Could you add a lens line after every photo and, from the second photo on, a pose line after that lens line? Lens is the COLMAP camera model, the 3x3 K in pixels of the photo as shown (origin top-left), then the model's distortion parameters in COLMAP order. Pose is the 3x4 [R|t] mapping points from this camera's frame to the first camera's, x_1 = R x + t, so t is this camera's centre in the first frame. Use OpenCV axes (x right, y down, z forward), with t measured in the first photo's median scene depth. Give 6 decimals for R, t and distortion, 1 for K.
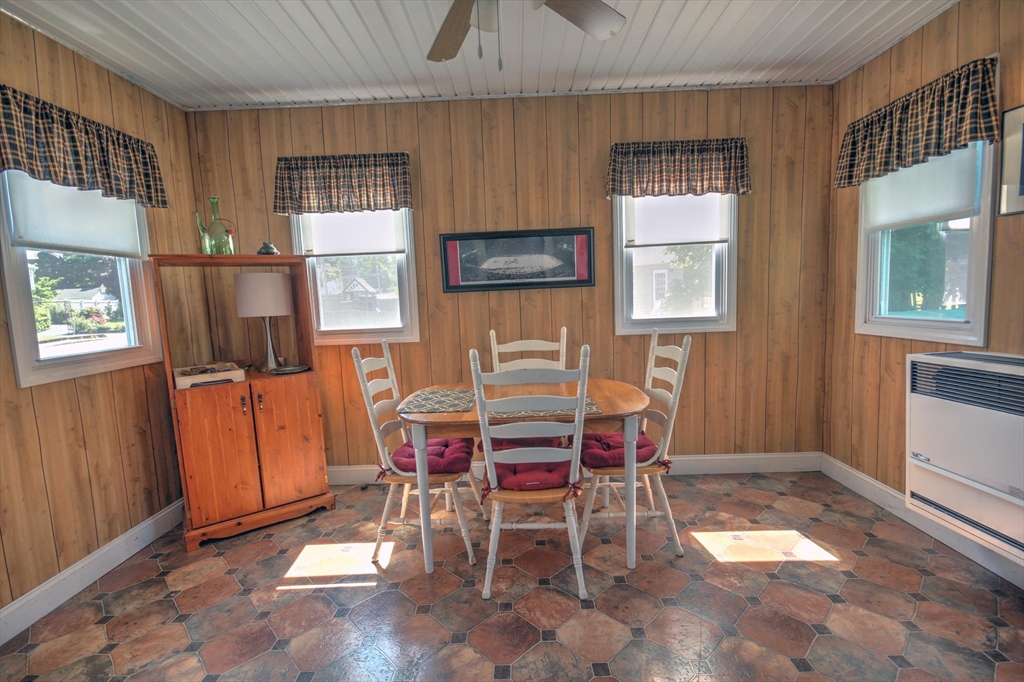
lens RADIAL K [[471.0, 0, 511.4], [0, 471.0, 344.0], [0, 0, 1]] dist [0.011384, -0.011330]
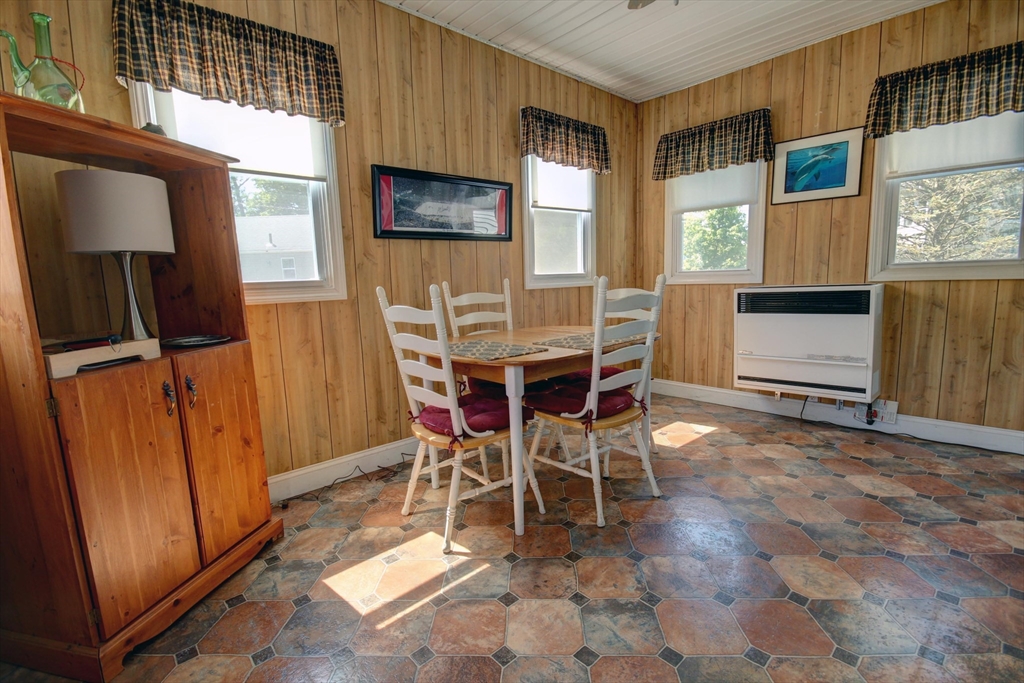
lens RADIAL K [[473.2, 0, 514.3], [0, 473.2, 343.8], [0, 0, 1]] dist [0.002634, -0.000490]
pose [[0.730100, -0.081691, 0.678440, -0.567031], [0.073376, 0.996460, 0.041020, 0.061276], [-0.679390, 0.019833, 0.733510, 0.247917]]
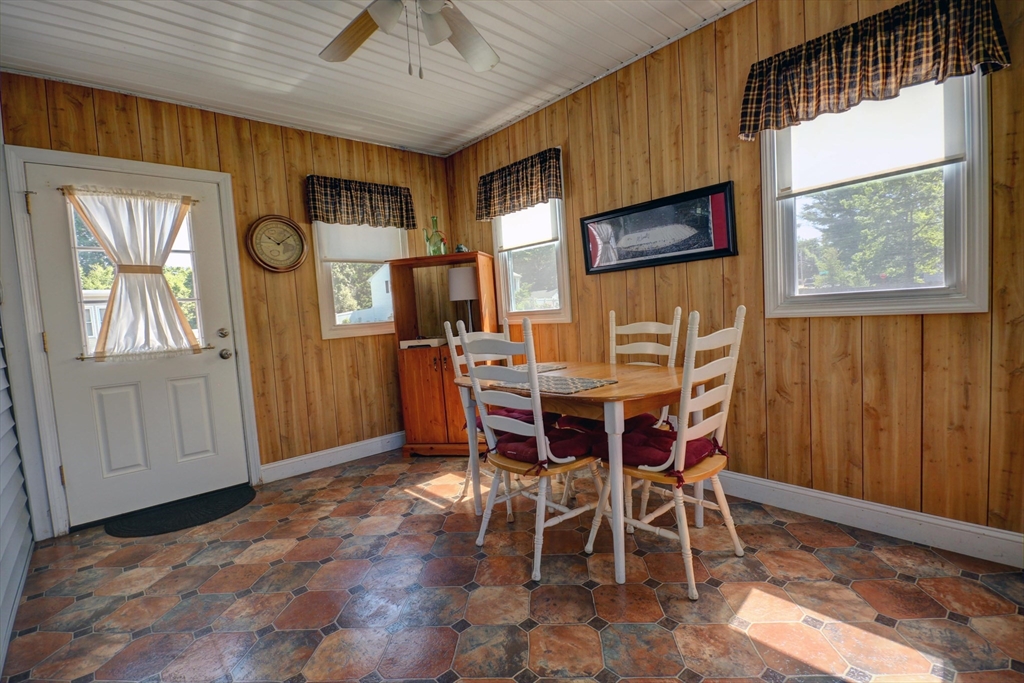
lens RADIAL K [[473.2, 0, 514.3], [0, 473.2, 343.8], [0, 0, 1]] dist [0.002634, -0.000490]
pose [[0.674243, 0.048674, -0.736904, 0.540662], [-0.038511, 0.998785, 0.030735, 0.015705], [0.737505, 0.007656, 0.675299, 0.199542]]
